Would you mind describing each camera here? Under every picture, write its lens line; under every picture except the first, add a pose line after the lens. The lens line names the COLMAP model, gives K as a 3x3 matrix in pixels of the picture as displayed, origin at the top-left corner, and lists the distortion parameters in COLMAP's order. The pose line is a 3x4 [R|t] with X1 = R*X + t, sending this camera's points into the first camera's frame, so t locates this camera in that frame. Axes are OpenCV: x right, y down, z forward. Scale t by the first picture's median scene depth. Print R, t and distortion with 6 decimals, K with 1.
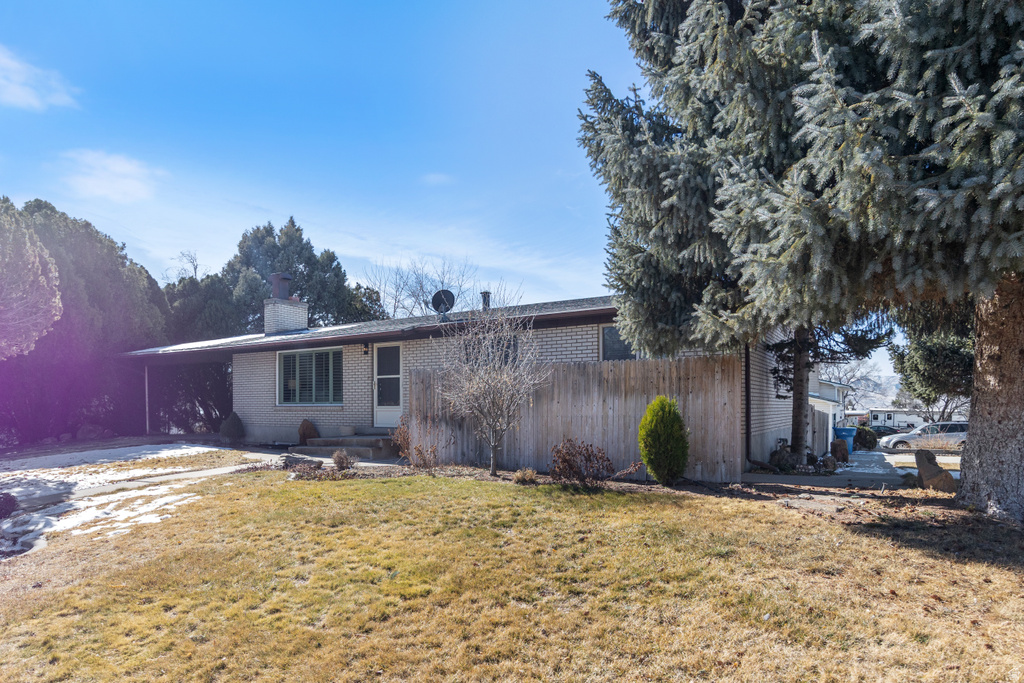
lens RADIAL K [[636.3, 0, 512.0], [0, 636.3, 341.5], [0, 0, 1]] dist [0.003890, 0.001077]
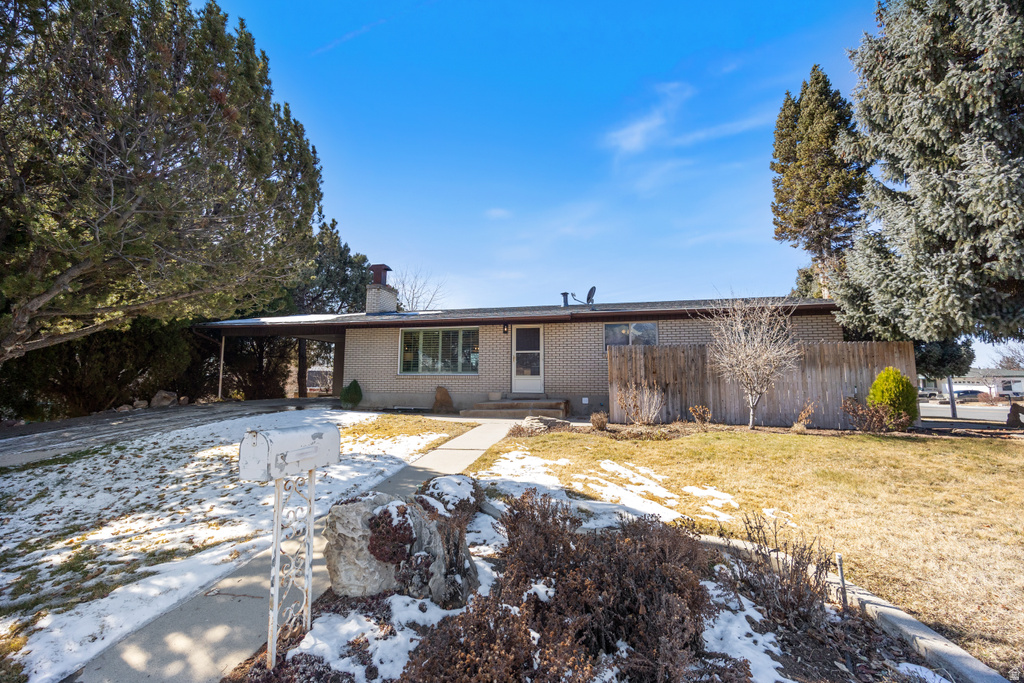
lens RADIAL K [[391.1, 0, 512.0], [0, 391.1, 341.5], [0, 0, 1]] dist [-0.000265, -0.000015]
pose [[0.934324, 0.040820, 0.354078, -0.493967], [-0.042210, 0.999102, -0.003800, 0.038841], [-0.353915, -0.011396, 0.935208, 0.292246]]
